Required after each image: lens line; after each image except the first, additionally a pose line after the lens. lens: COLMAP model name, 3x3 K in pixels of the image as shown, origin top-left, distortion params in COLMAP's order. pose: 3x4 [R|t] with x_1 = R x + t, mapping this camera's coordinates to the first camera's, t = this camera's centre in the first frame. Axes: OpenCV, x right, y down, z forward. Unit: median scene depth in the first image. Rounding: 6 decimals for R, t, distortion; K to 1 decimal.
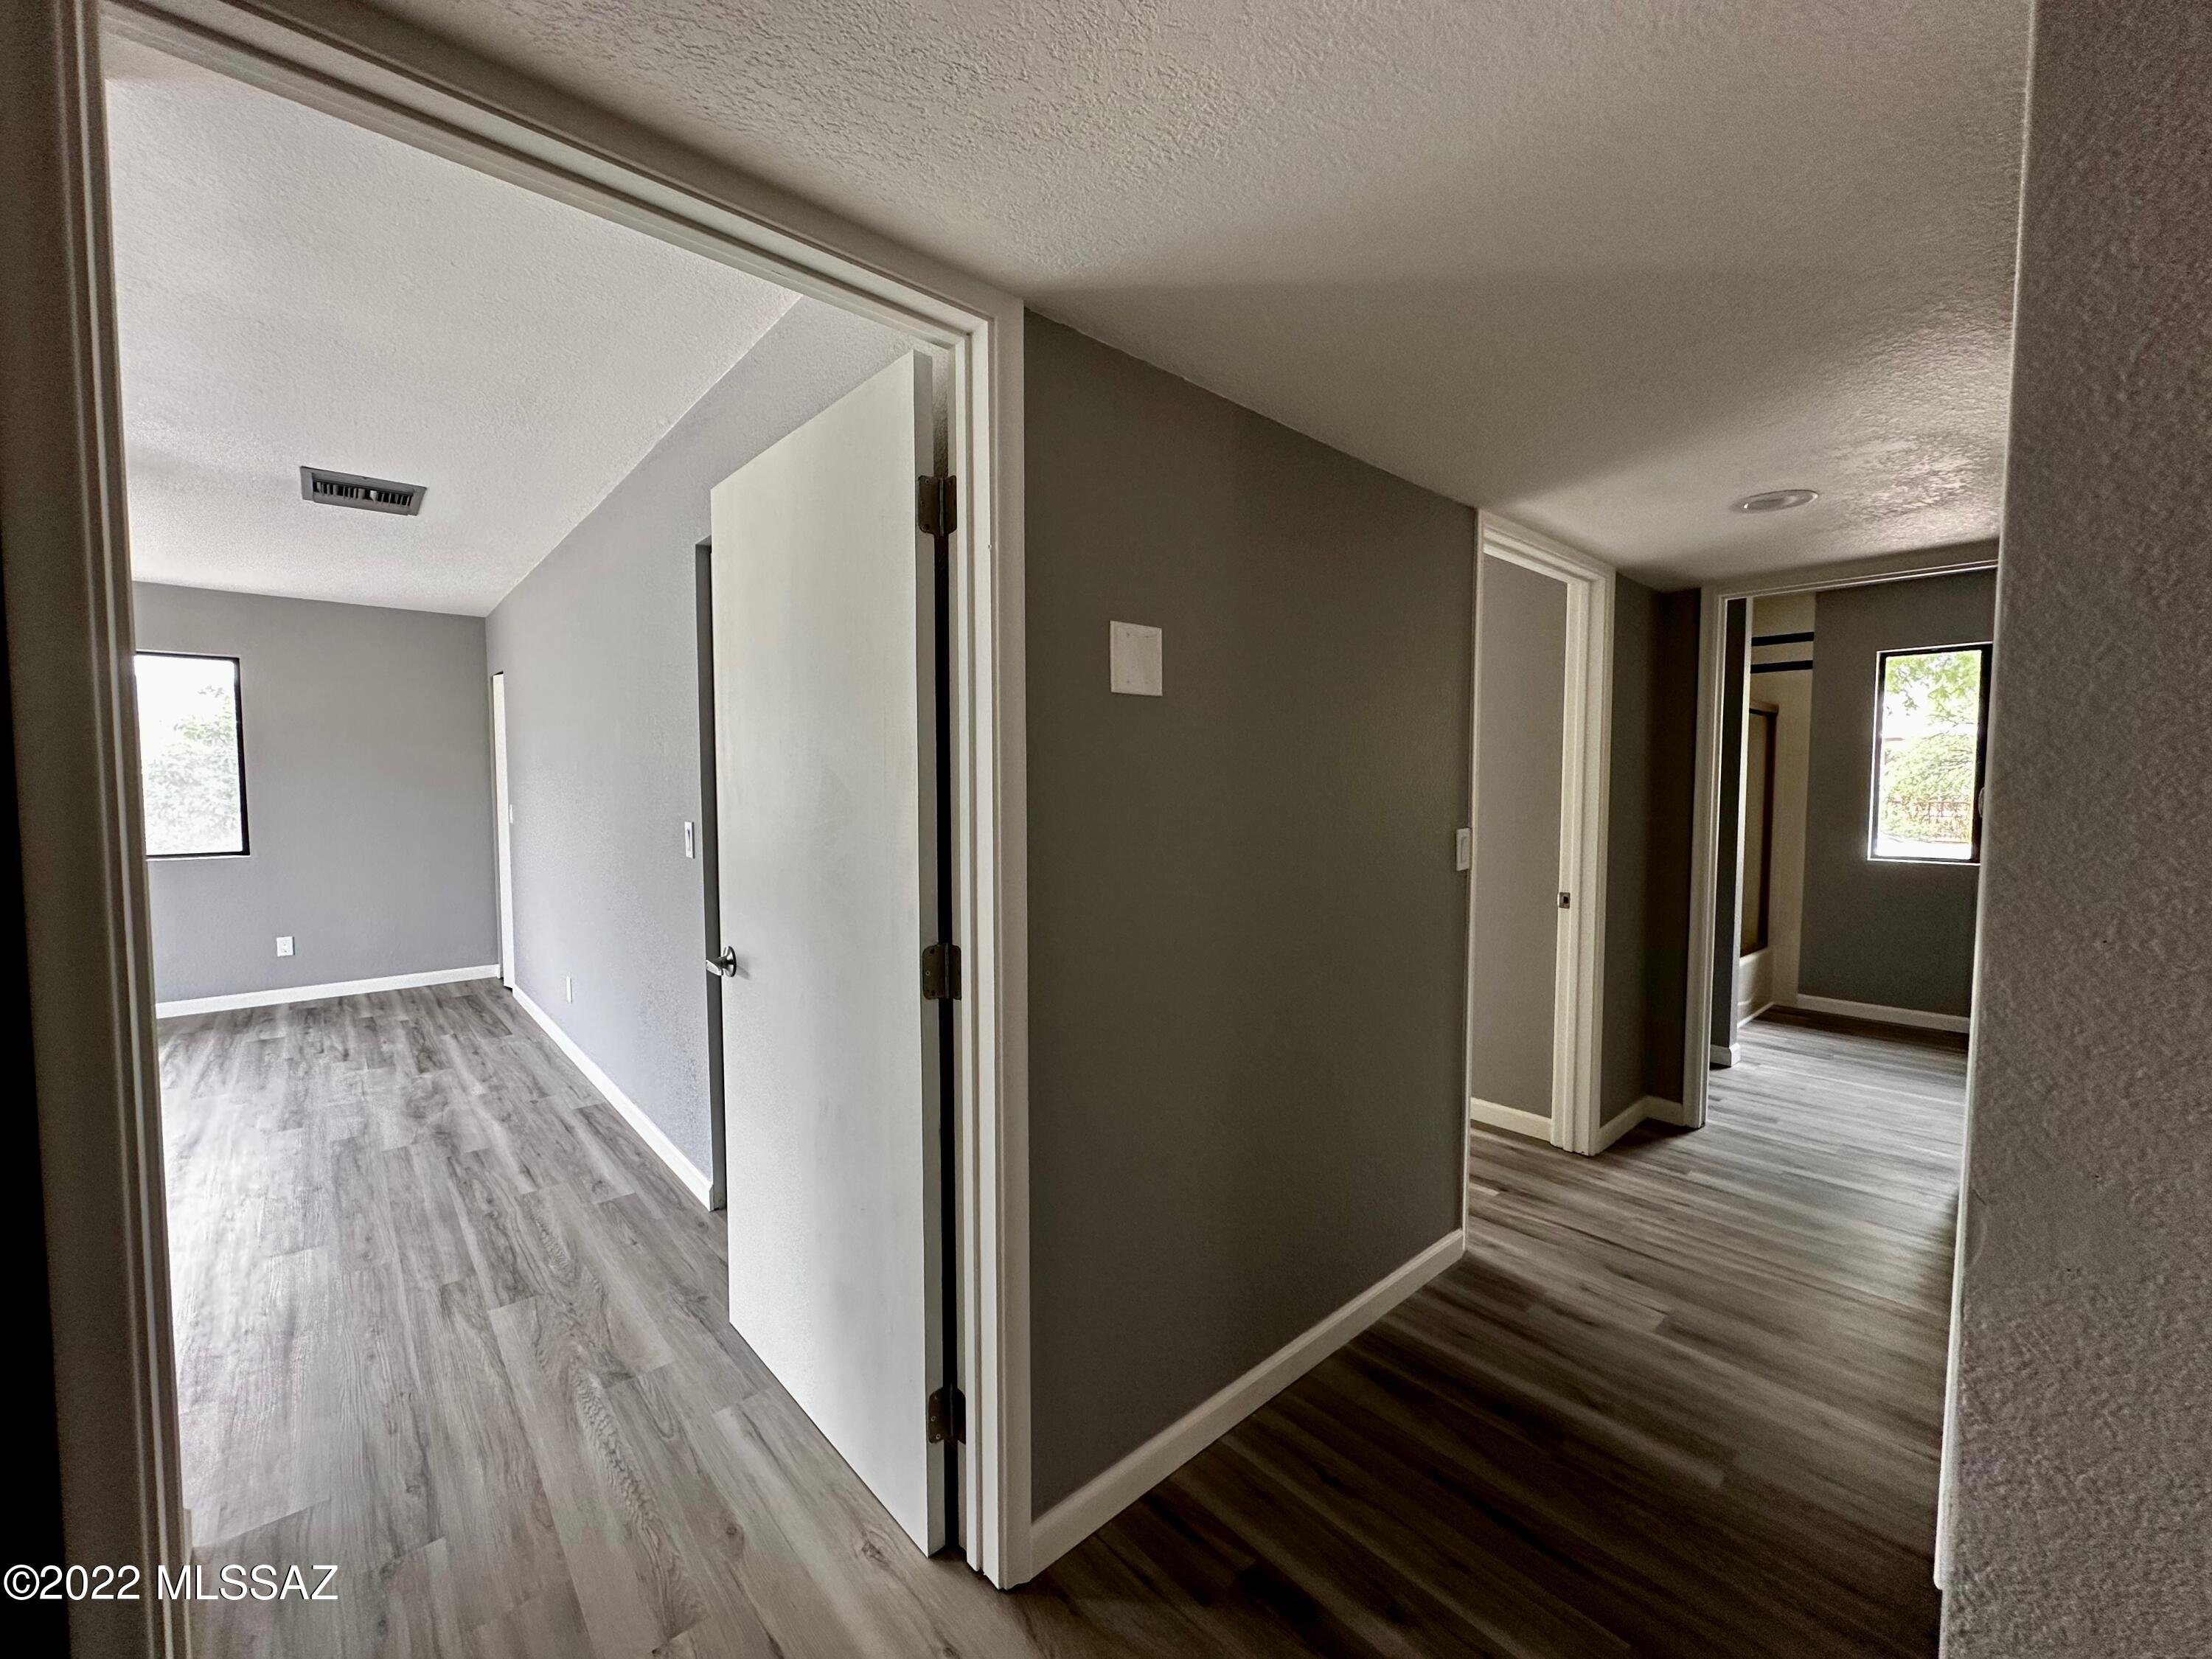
lens RADIAL K [[881.7, 0, 1094.0], [0, 881.7, 827.9], [0, 0, 1]] dist [-0.003064, 0.000919]
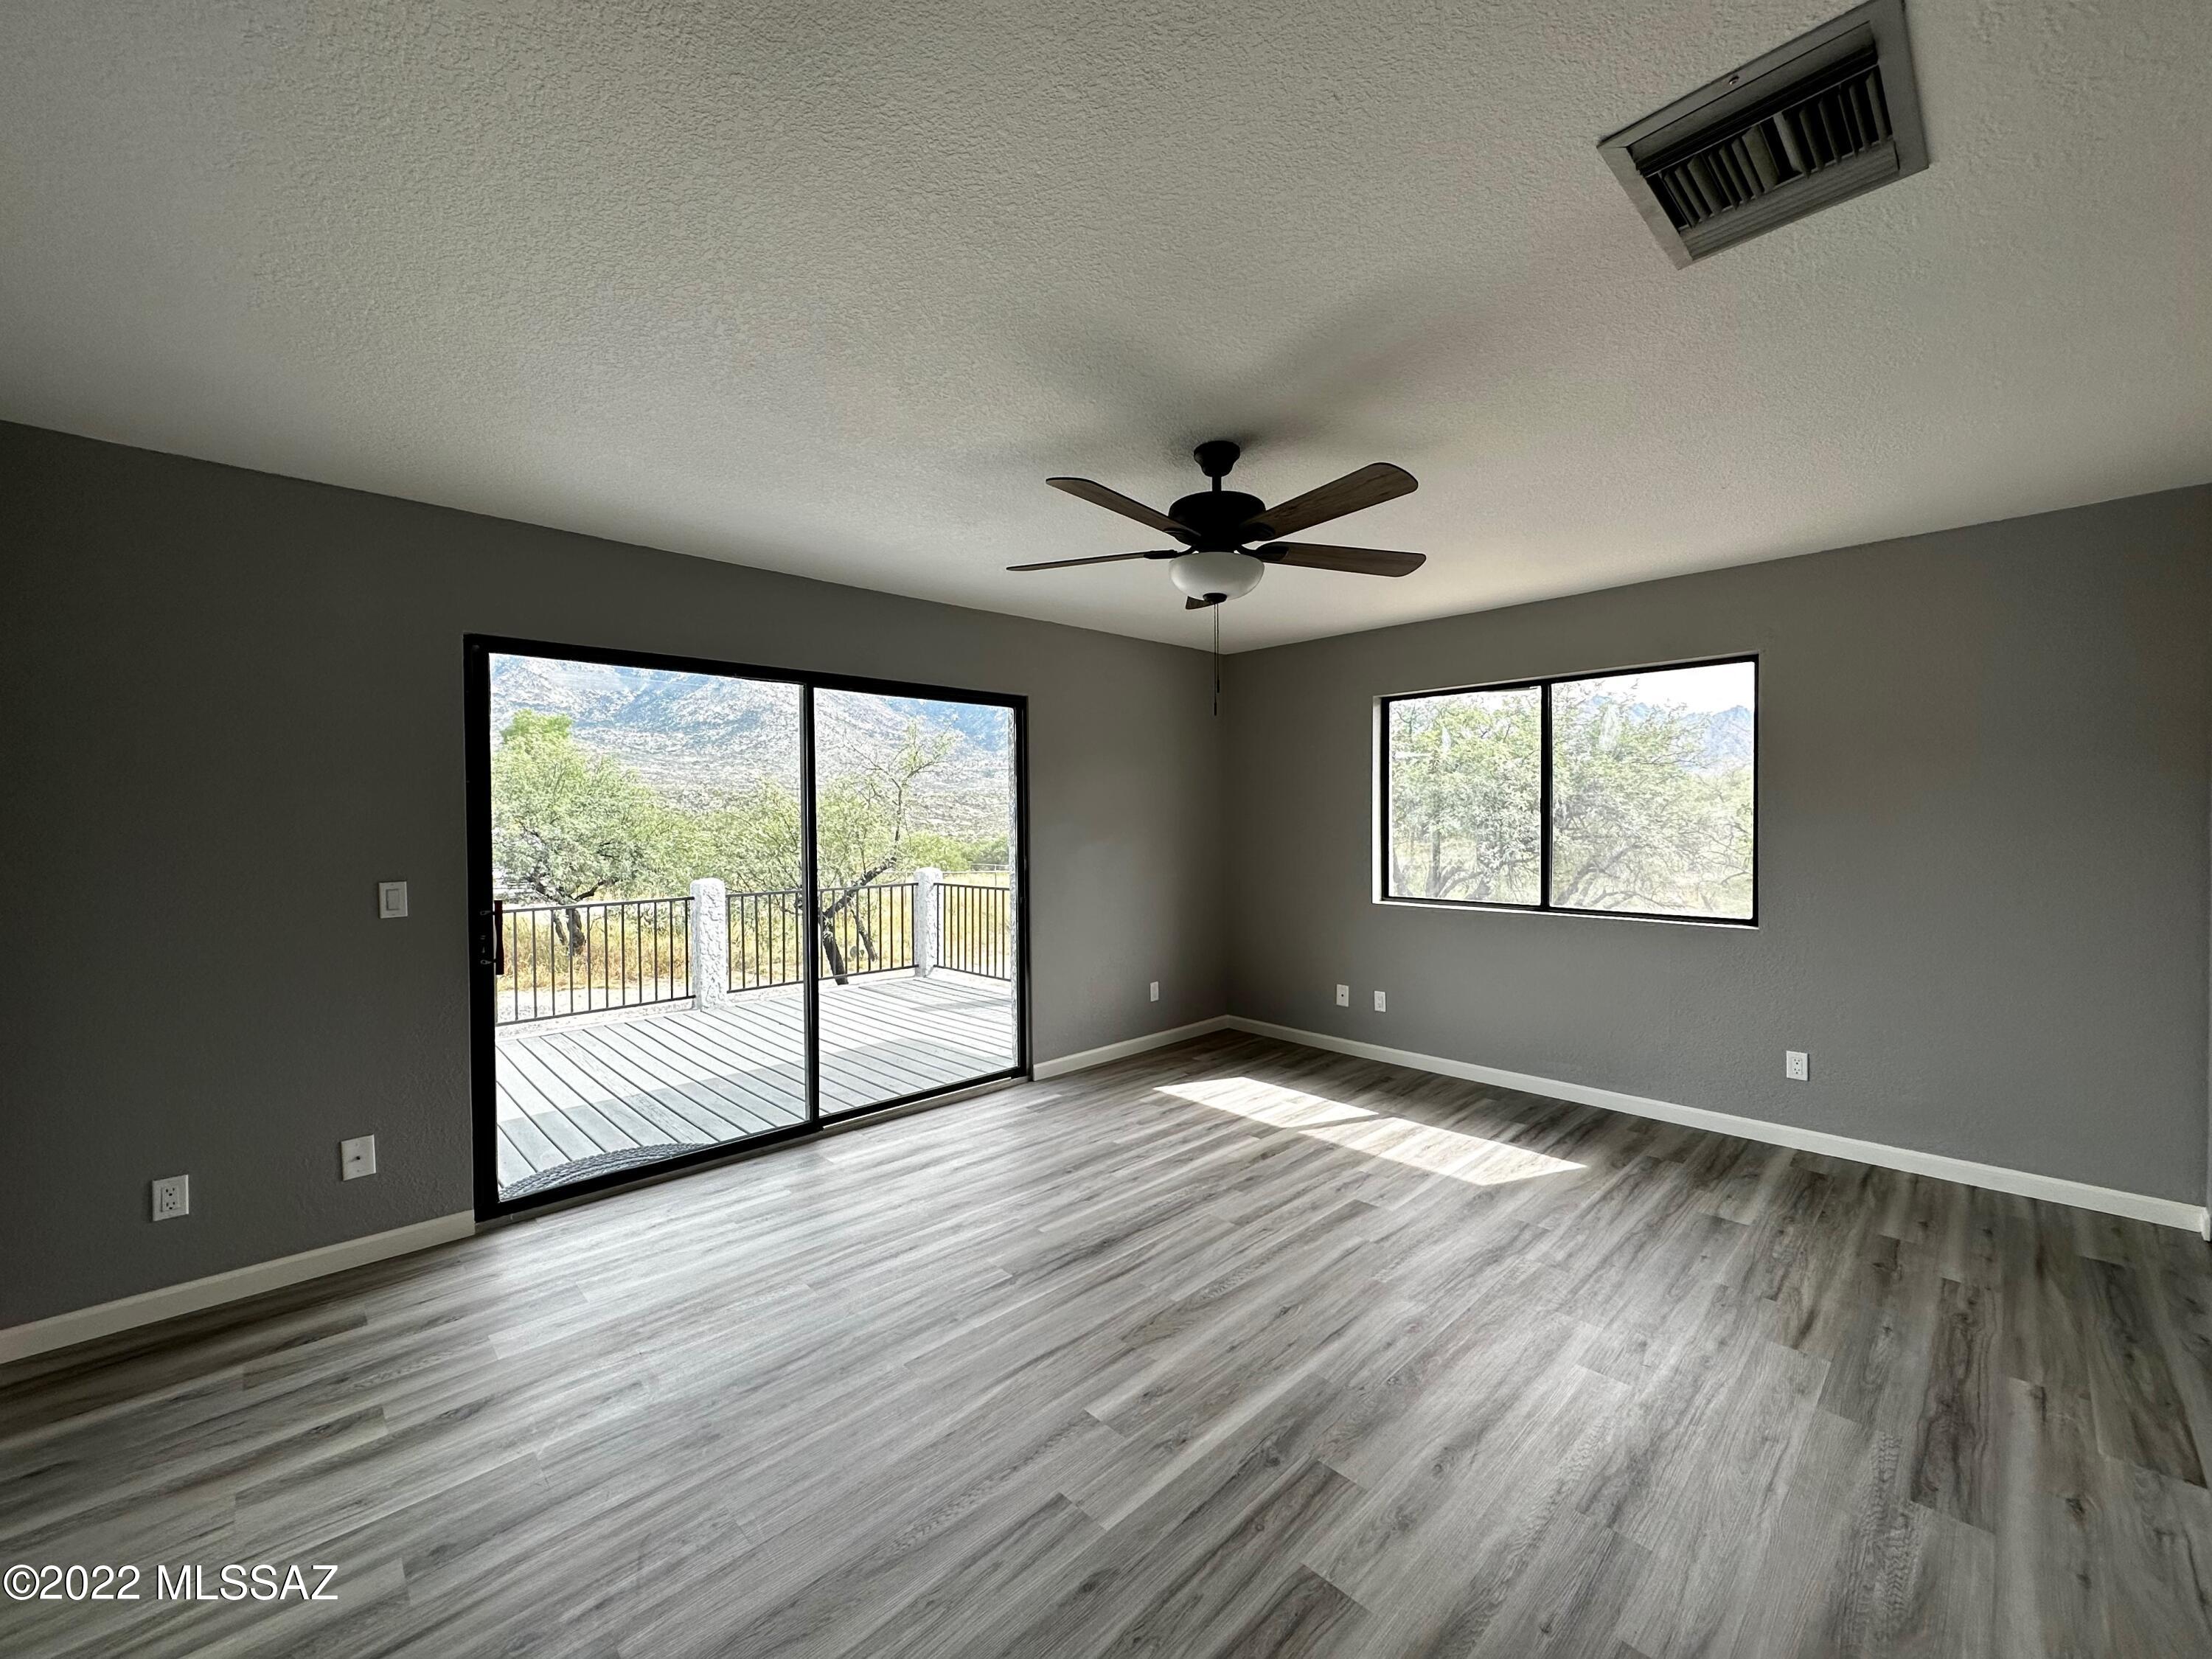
lens RADIAL K [[881.7, 0, 1158.0], [0, 881.7, 868.8], [0, 0, 1]] dist [-0.003064, 0.000919]
pose [[0.072804, 0.058737, -0.995615, -0.442469], [-0.047873, 0.997319, 0.055337, -0.039462], [0.996197, 0.043635, 0.075420, 0.678325]]
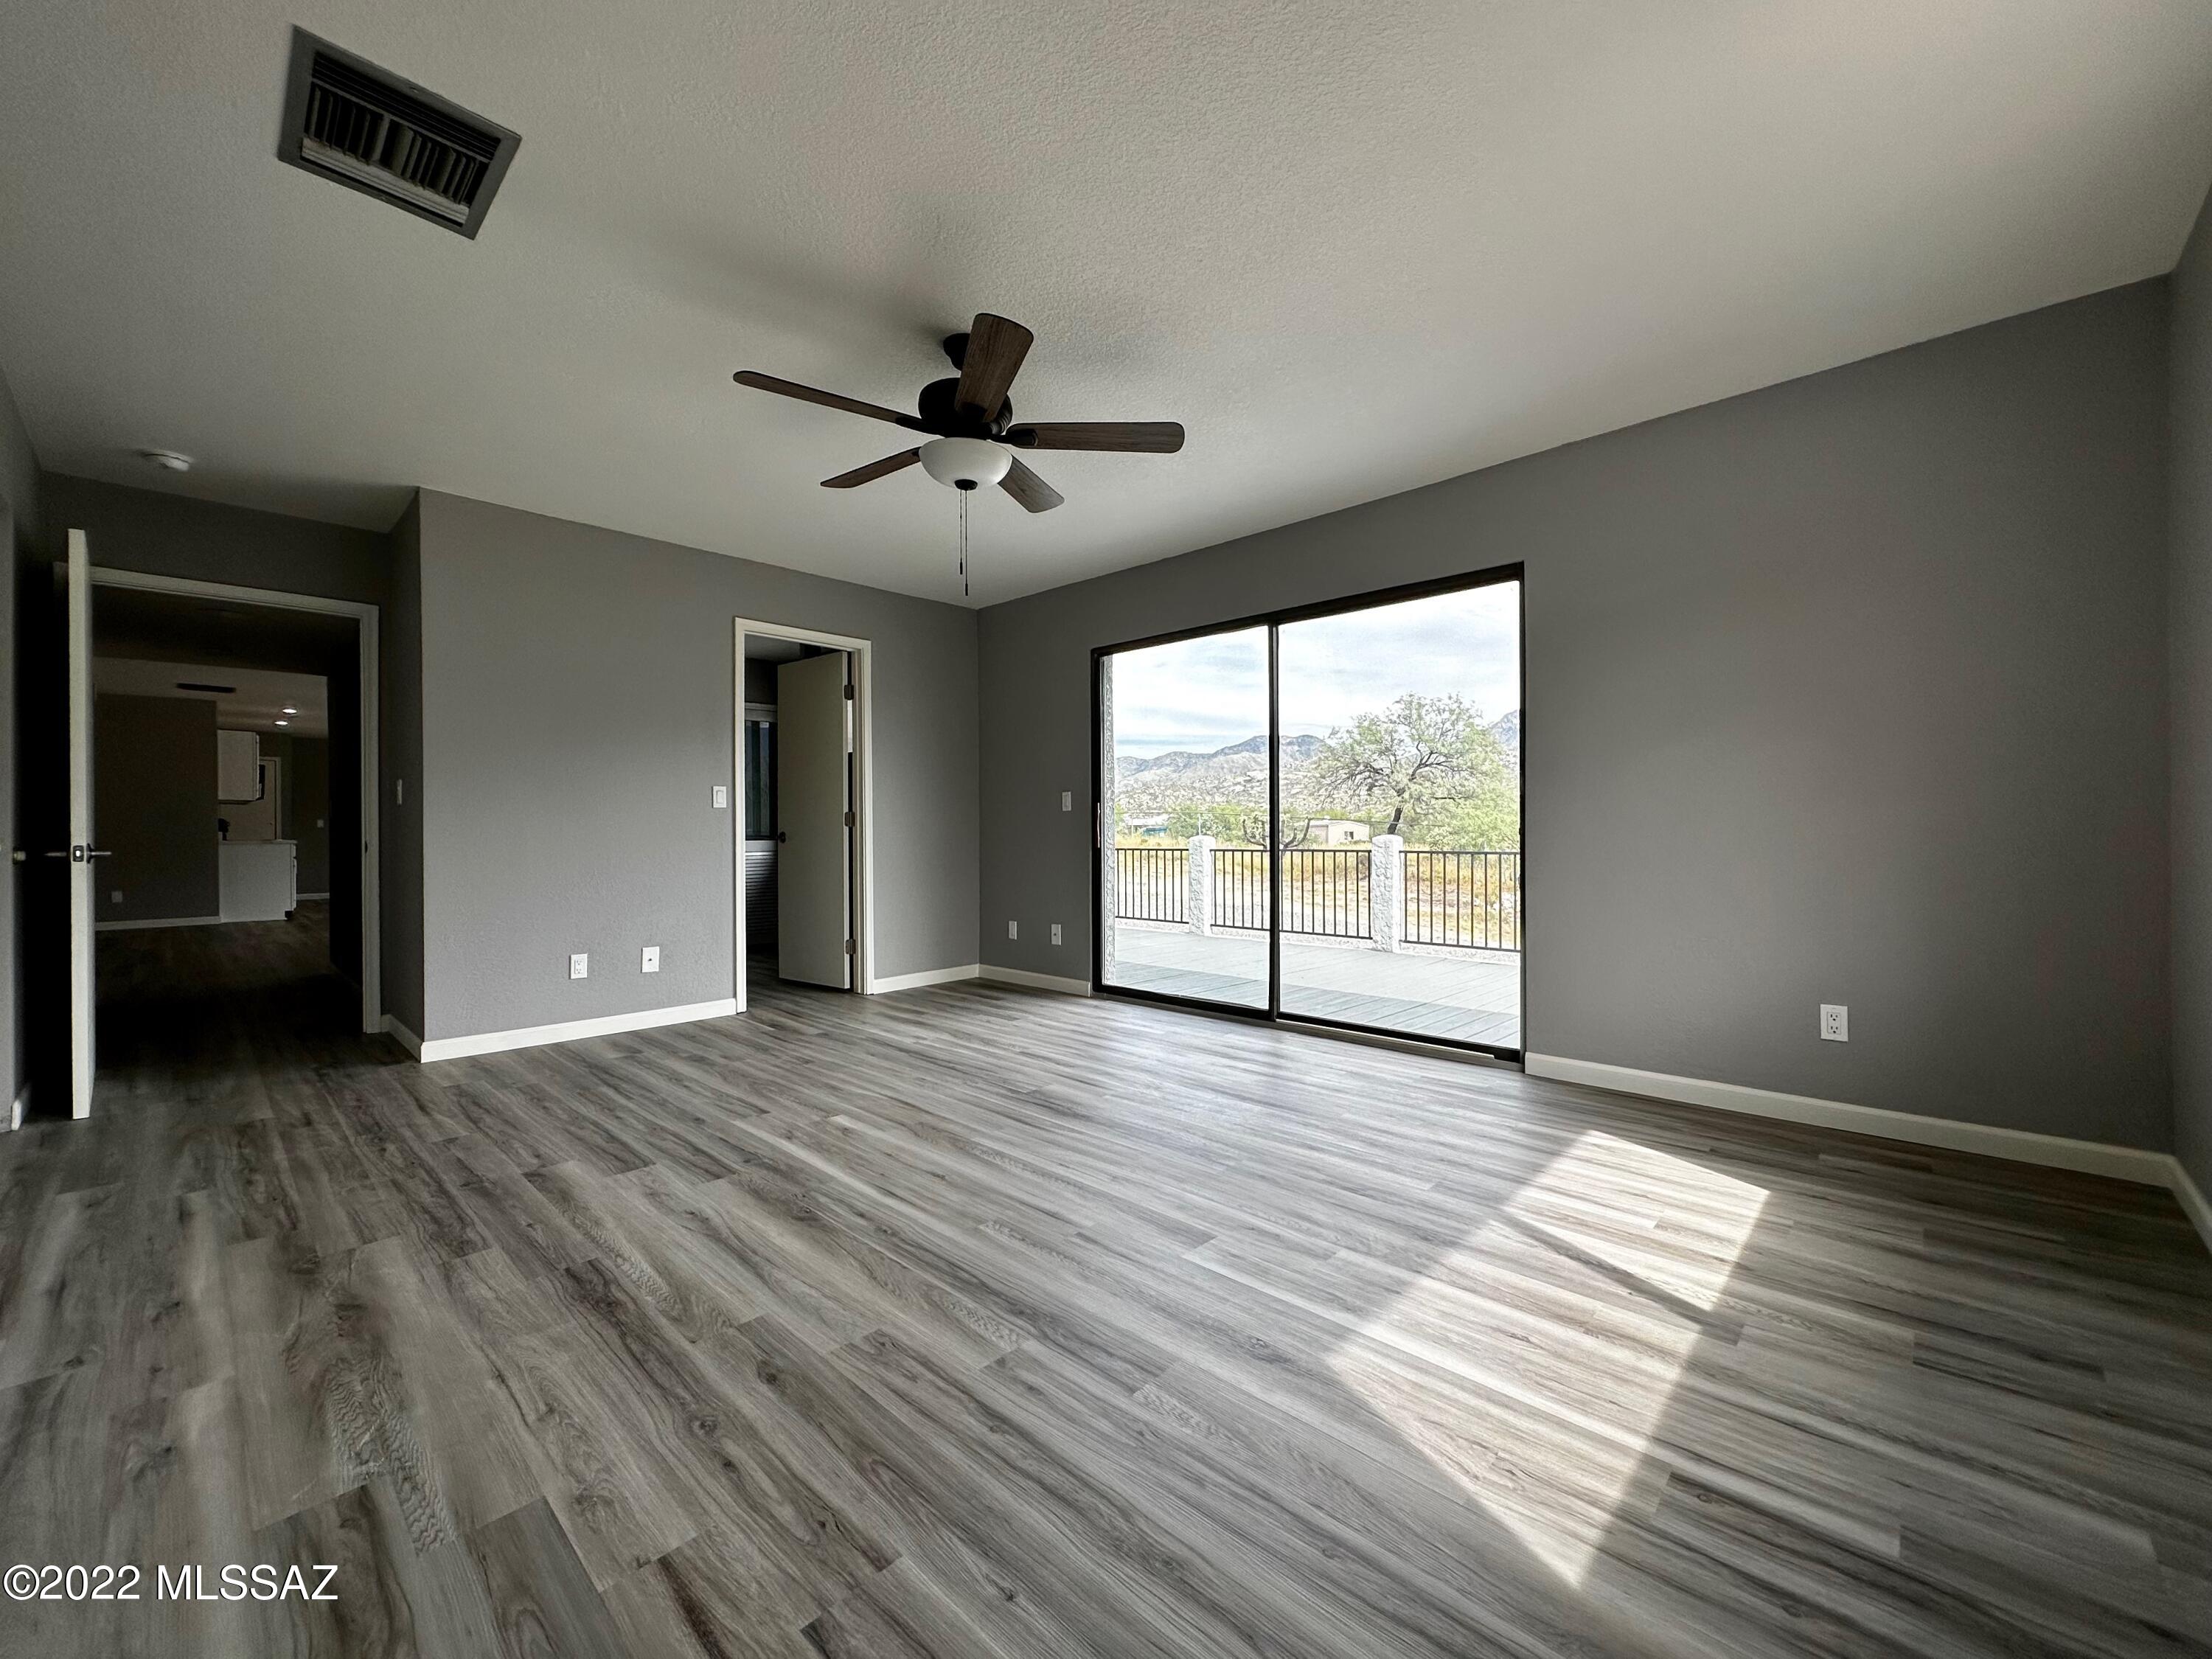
lens RADIAL K [[881.7, 0, 1051.7], [0, 881.7, 854.1], [0, 0, 1]] dist [-0.003064, 0.000919]
pose [[-0.998421, 0.006897, -0.055749, -1.141178], [0.002319, 0.996650, 0.081755, 0.030106], [0.056127, 0.081497, -0.995092, 1.501918]]
